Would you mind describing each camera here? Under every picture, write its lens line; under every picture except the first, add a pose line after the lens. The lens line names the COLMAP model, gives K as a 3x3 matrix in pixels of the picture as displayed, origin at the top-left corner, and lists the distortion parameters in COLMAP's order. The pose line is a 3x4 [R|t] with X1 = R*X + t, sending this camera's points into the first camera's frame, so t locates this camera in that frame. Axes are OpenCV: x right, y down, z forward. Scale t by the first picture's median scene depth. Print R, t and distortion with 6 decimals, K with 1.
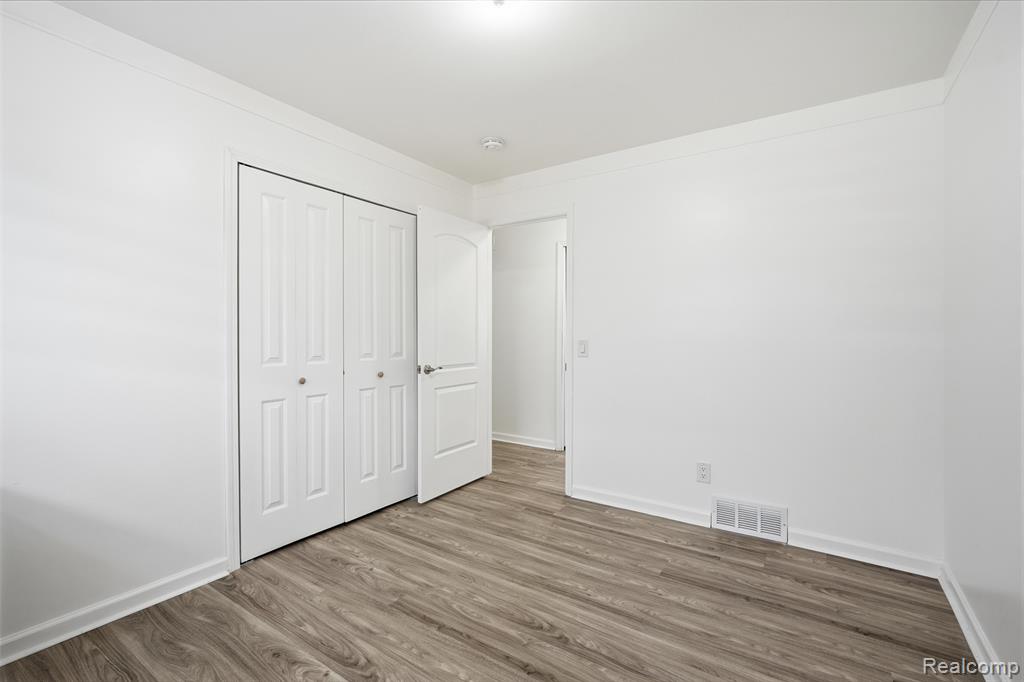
lens RADIAL K [[457.1, 0, 514.5], [0, 457.1, 337.6], [0, 0, 1]] dist [-0.011273, 0.006349]
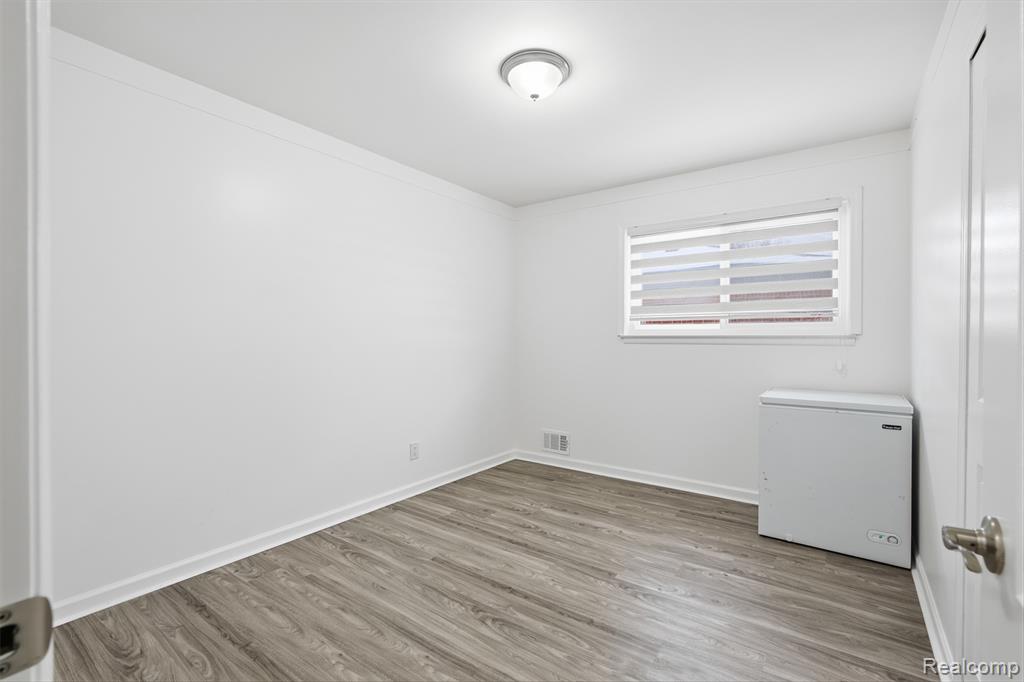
lens RADIAL K [[457.1, 0, 514.5], [0, 457.1, 337.6], [0, 0, 1]] dist [-0.011273, 0.006349]
pose [[-0.999464, -0.005481, 0.032271, -0.018000], [-0.005002, 0.999876, 0.014904, -0.021480], [-0.032349, 0.014735, -0.999368, 1.962777]]
